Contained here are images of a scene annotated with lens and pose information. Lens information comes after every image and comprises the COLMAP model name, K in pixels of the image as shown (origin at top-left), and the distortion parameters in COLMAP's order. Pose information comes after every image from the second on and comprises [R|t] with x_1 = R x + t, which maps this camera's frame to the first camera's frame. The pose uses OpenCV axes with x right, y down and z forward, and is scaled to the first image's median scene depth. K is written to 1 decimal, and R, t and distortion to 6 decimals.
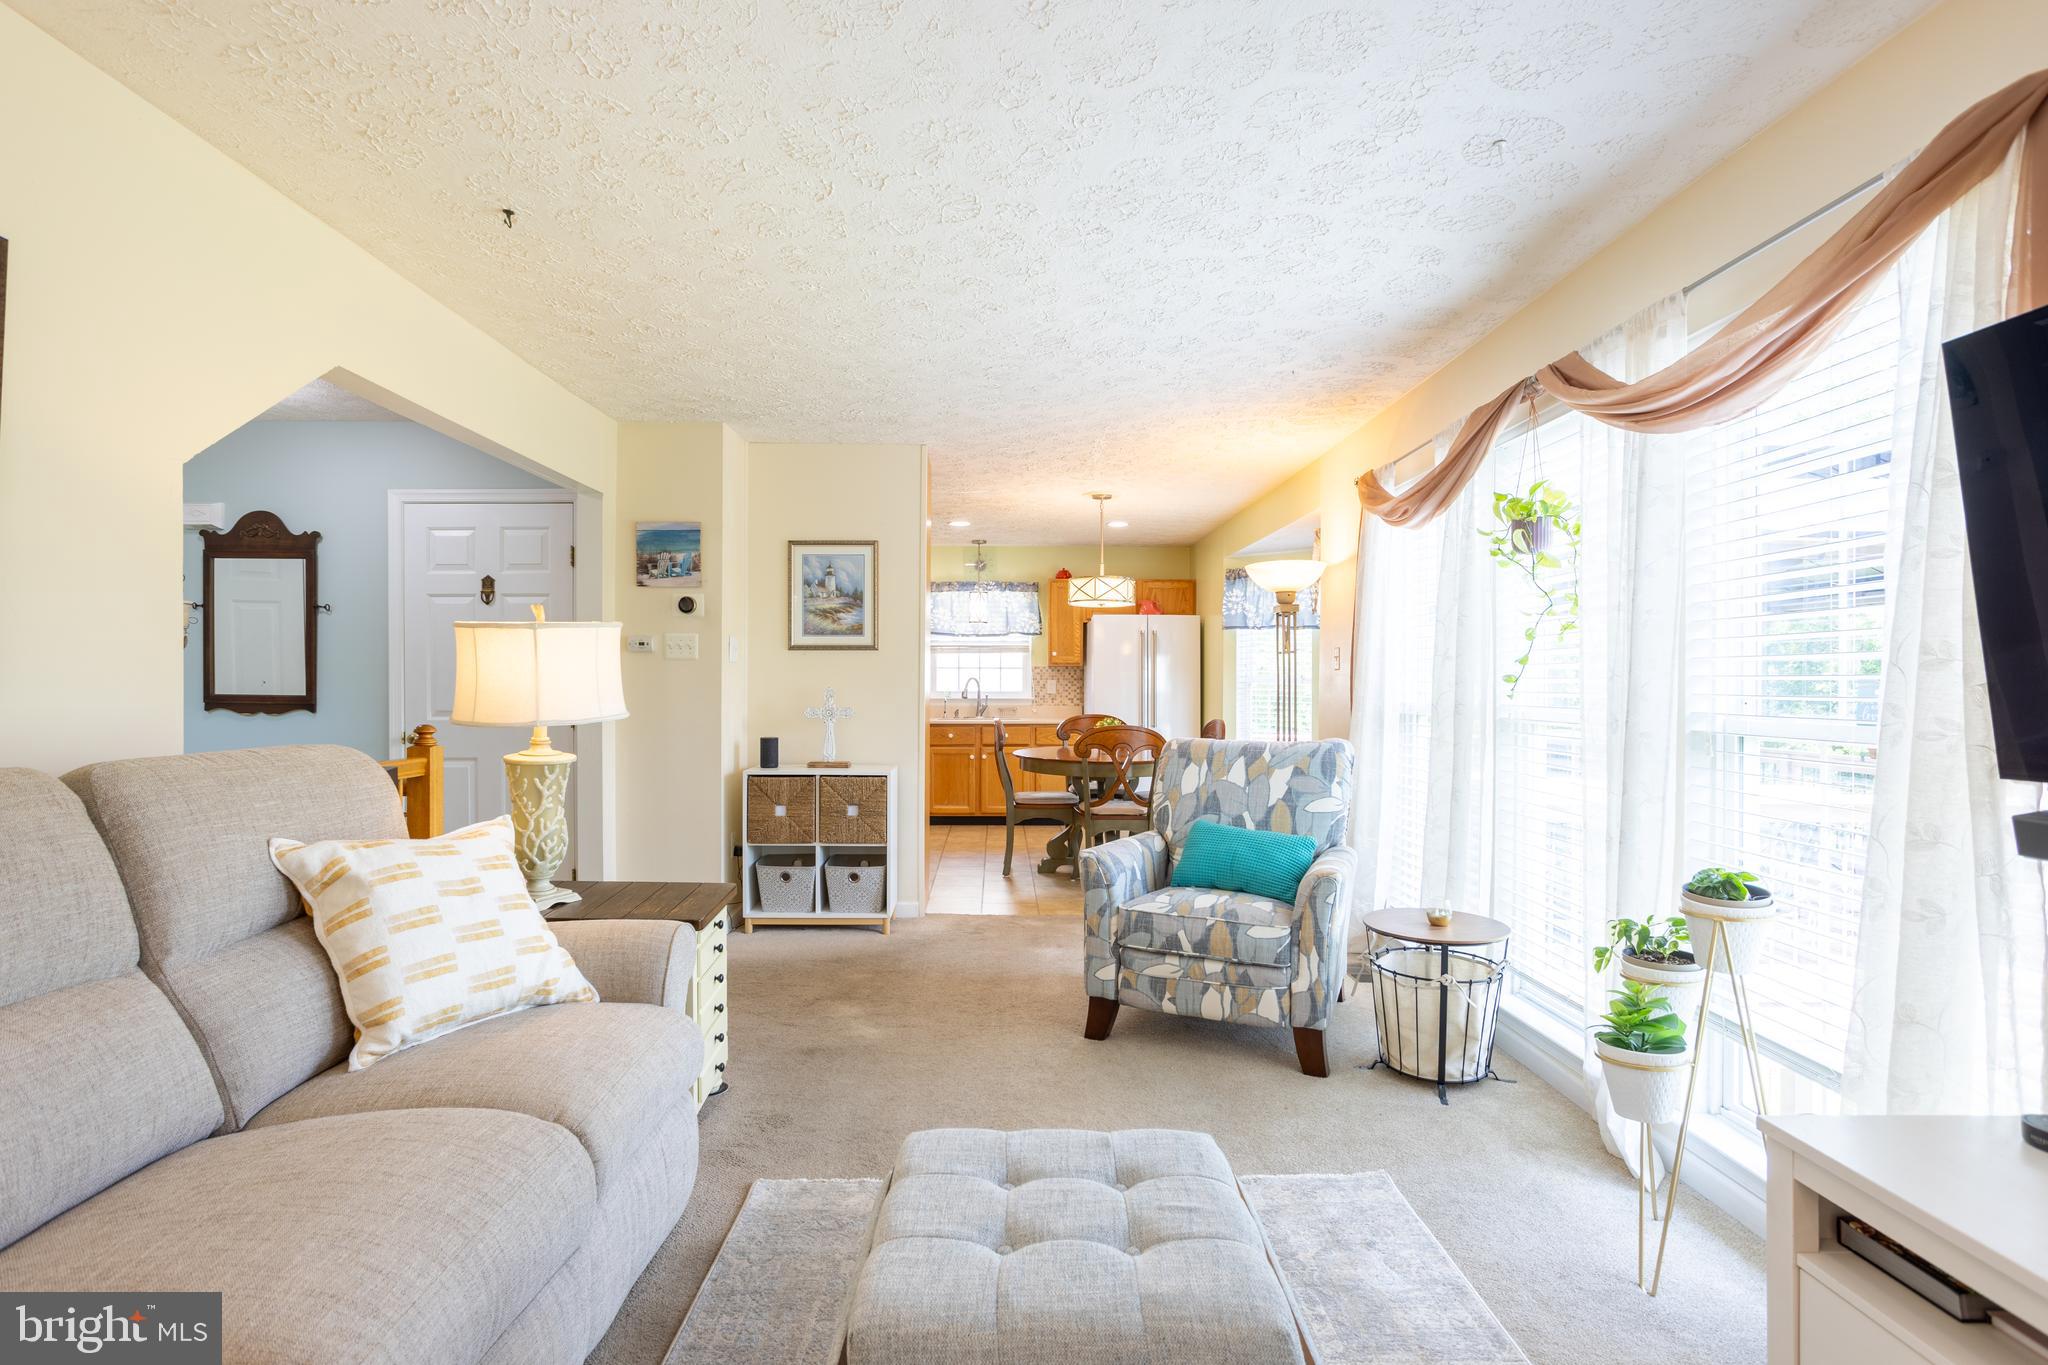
lens RADIAL K [[996.0, 0, 1024.0], [0, 996.0, 682.5], [0, 0, 1]] dist [-0.055220, 0.042286]
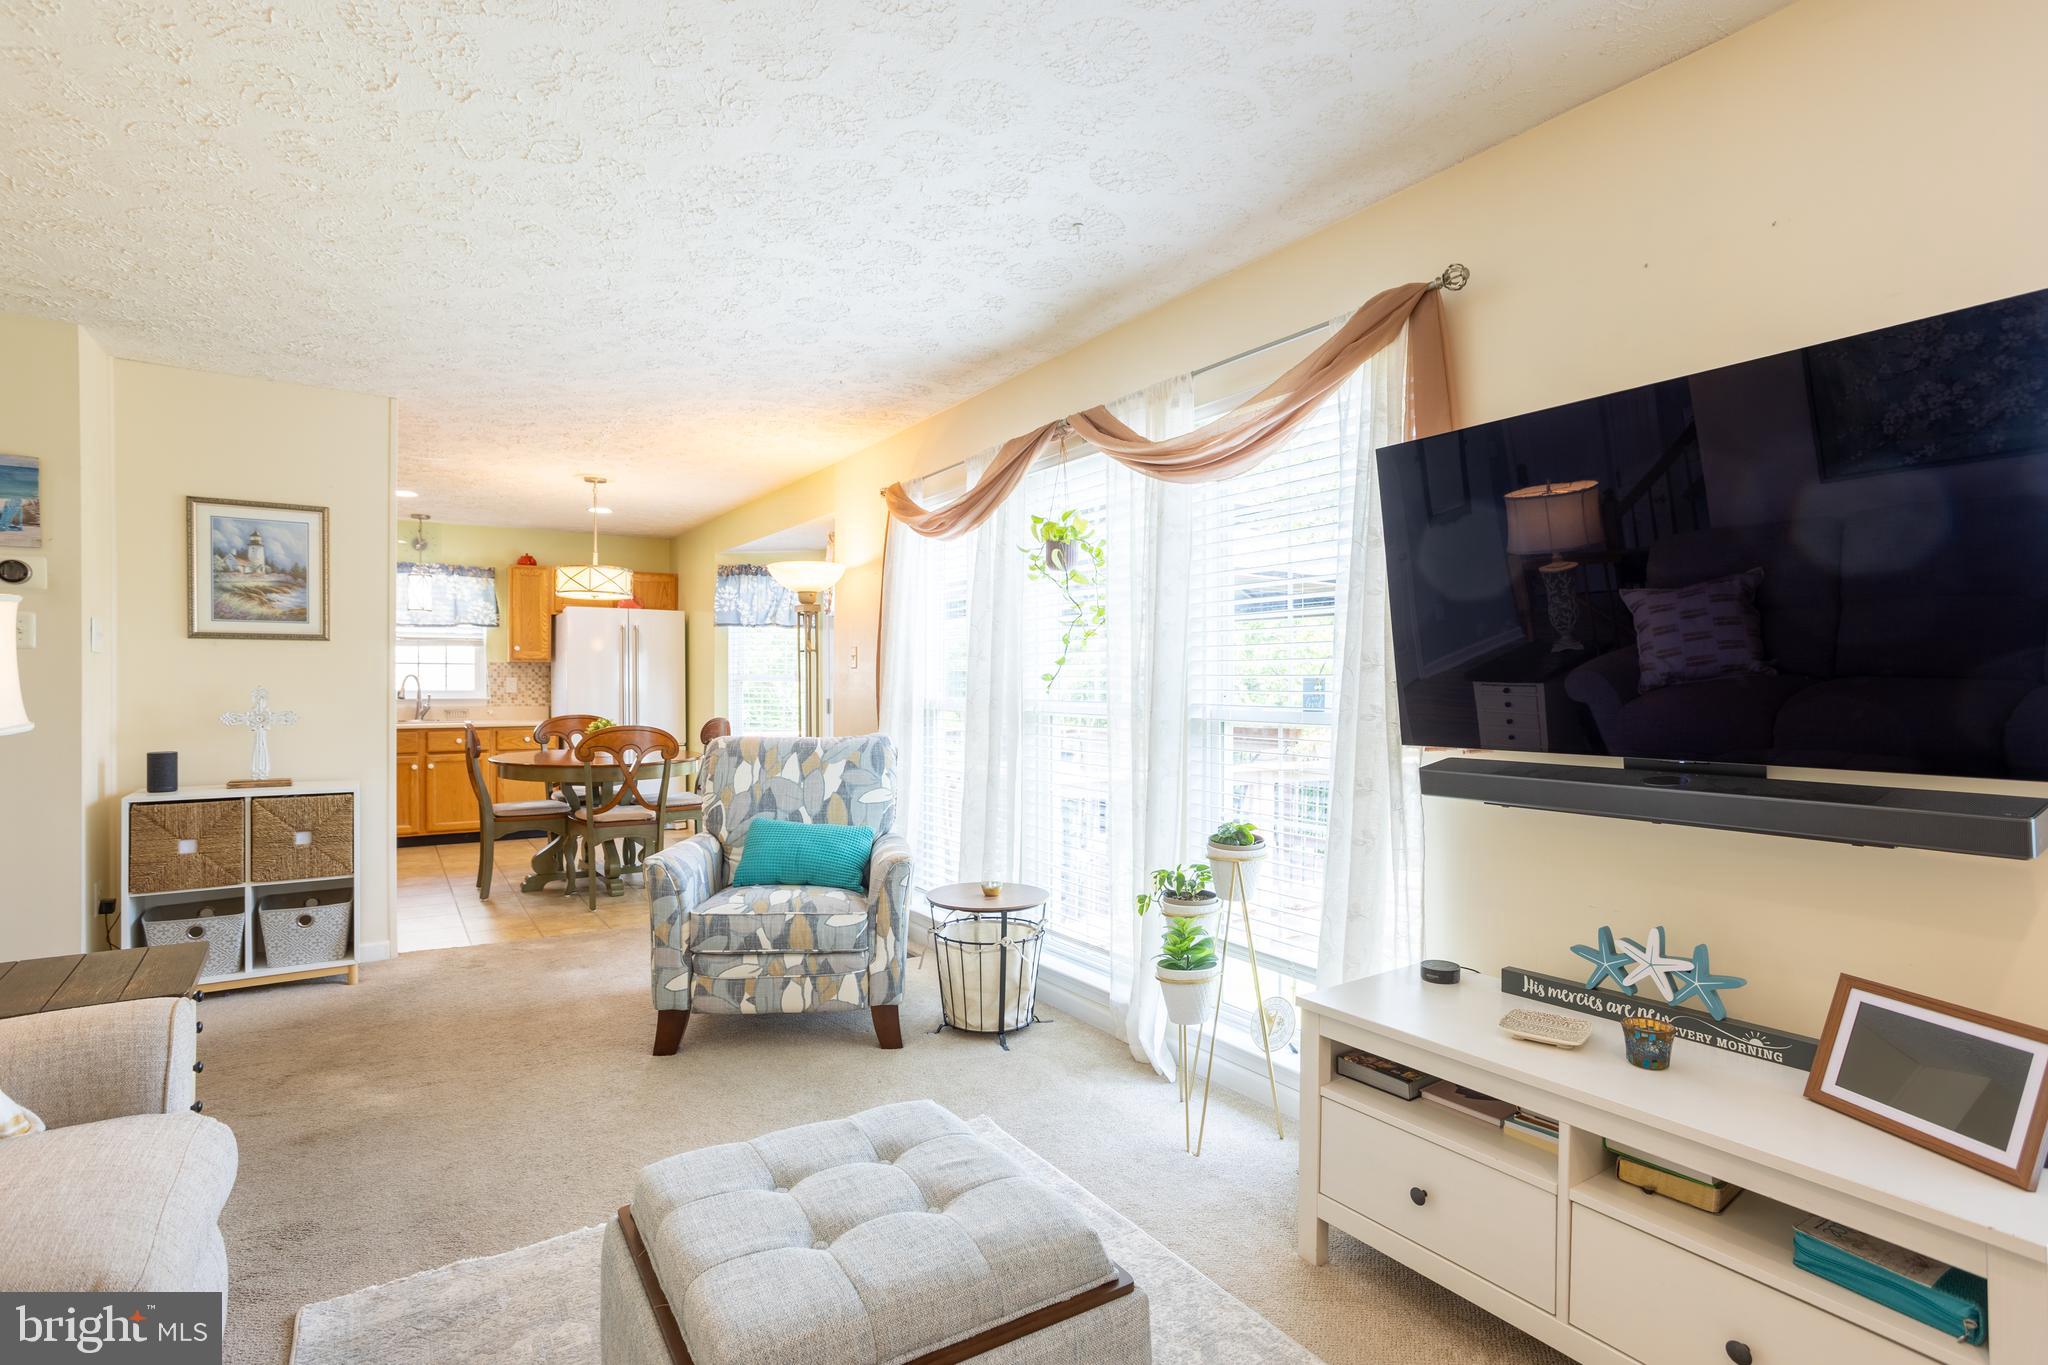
lens RADIAL K [[996.0, 0, 1024.0], [0, 996.0, 682.5], [0, 0, 1]] dist [-0.055220, 0.042286]
pose [[0.846557, -0.000867, 0.532298, -0.138152], [-0.000264, 0.999998, 0.002049, 0.000248], [-0.532298, -0.001875, 0.846555, 0.015277]]
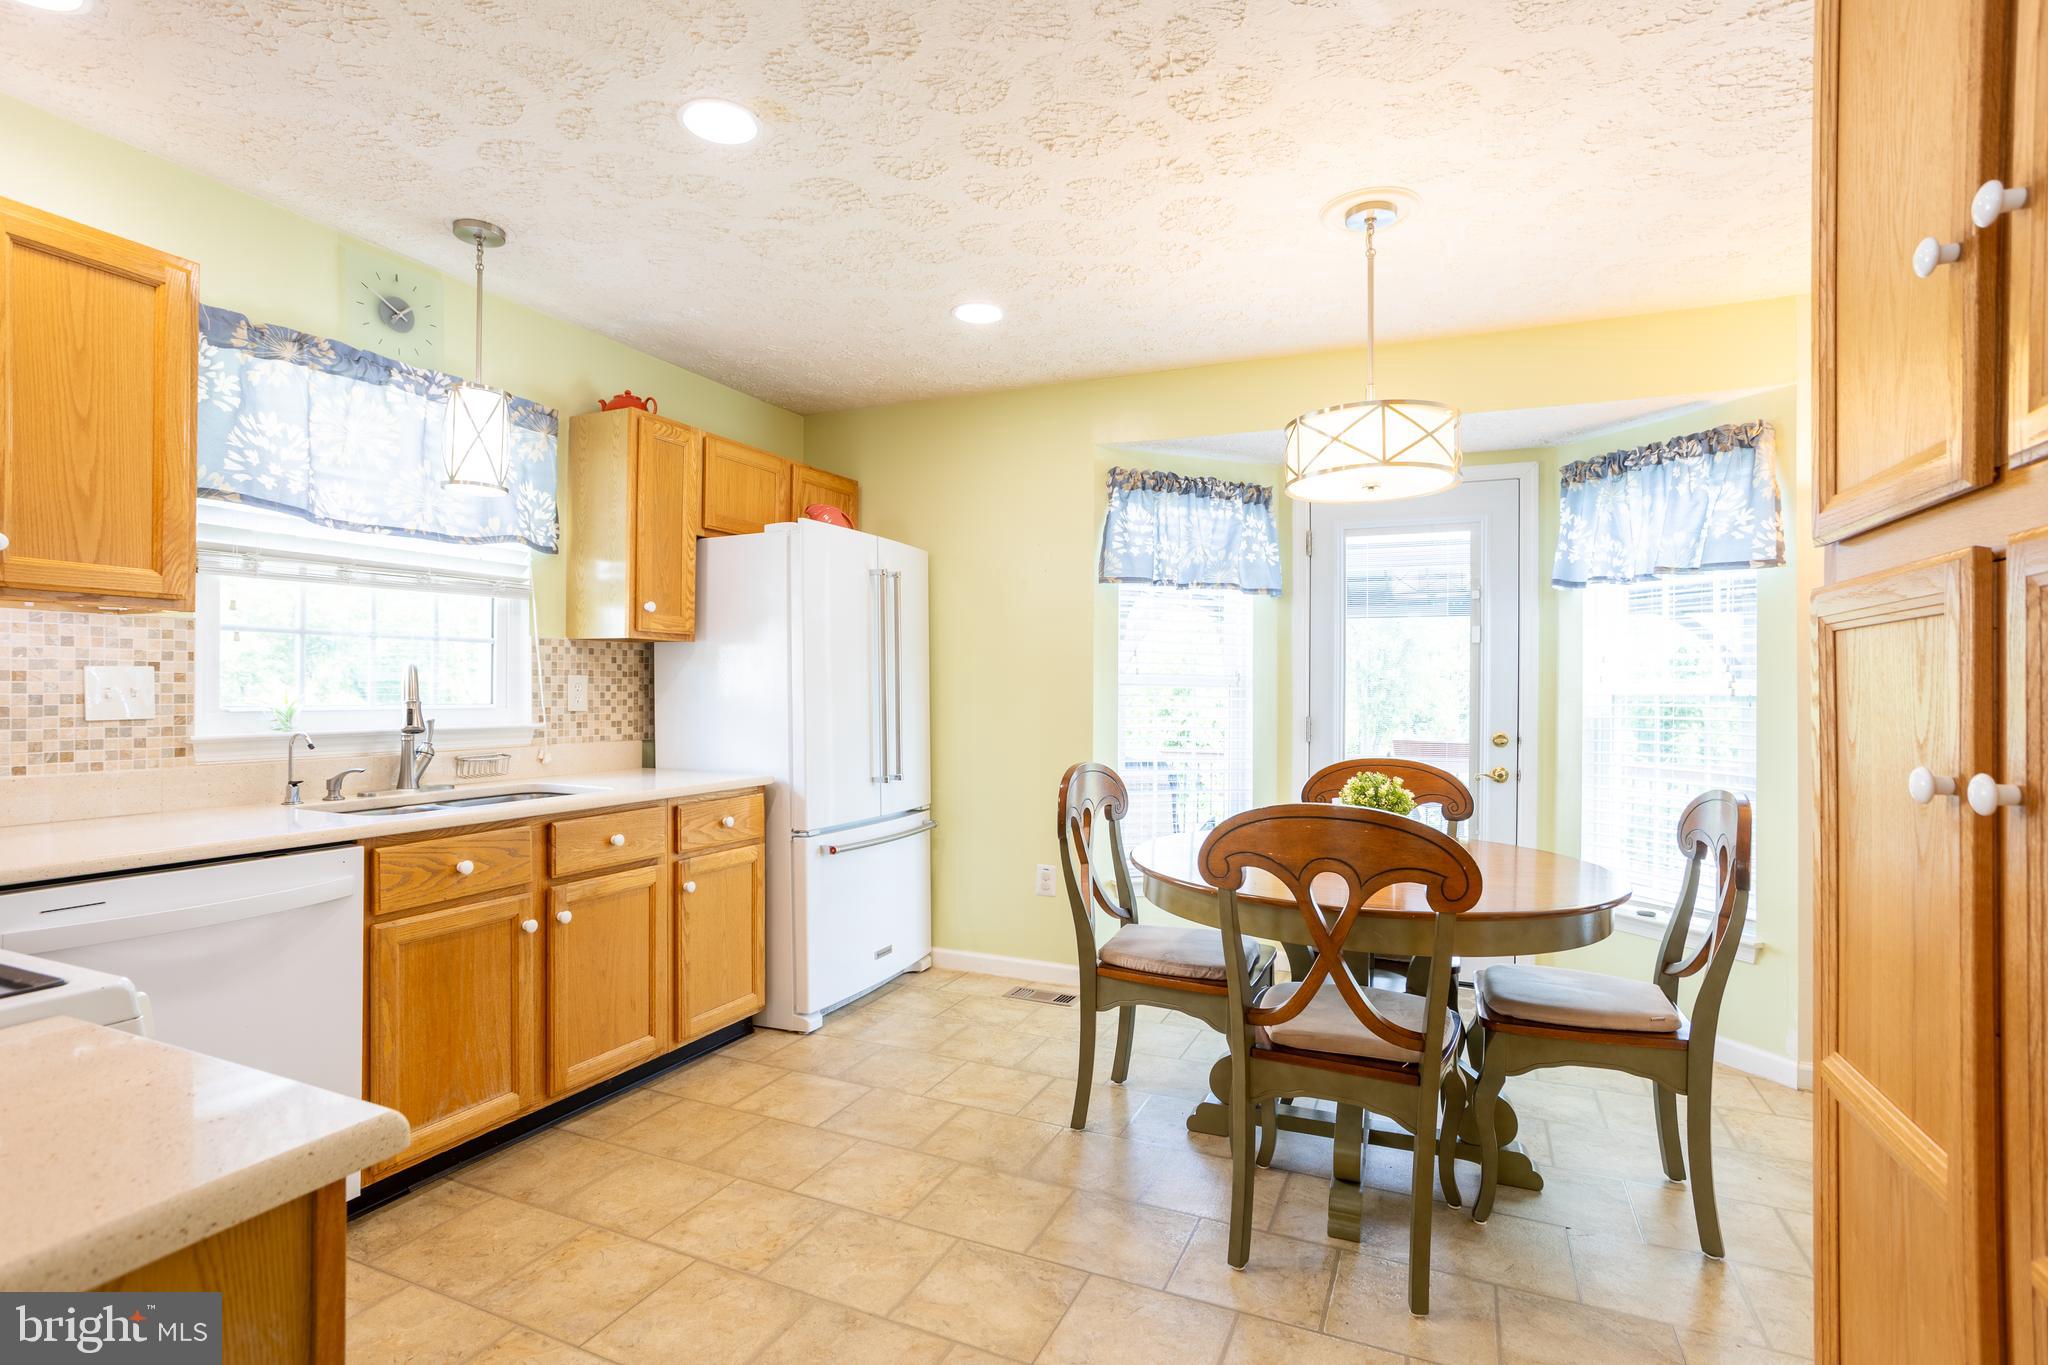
lens RADIAL K [[996.0, 0, 1024.0], [0, 996.0, 682.5], [0, 0, 1]] dist [-0.055220, 0.042286]
pose [[0.431555, 0.007179, 0.902058, -0.623717], [-0.004368, 0.999973, -0.005869, 0.004536], [-0.902076, -0.001408, 0.431575, 1.776878]]
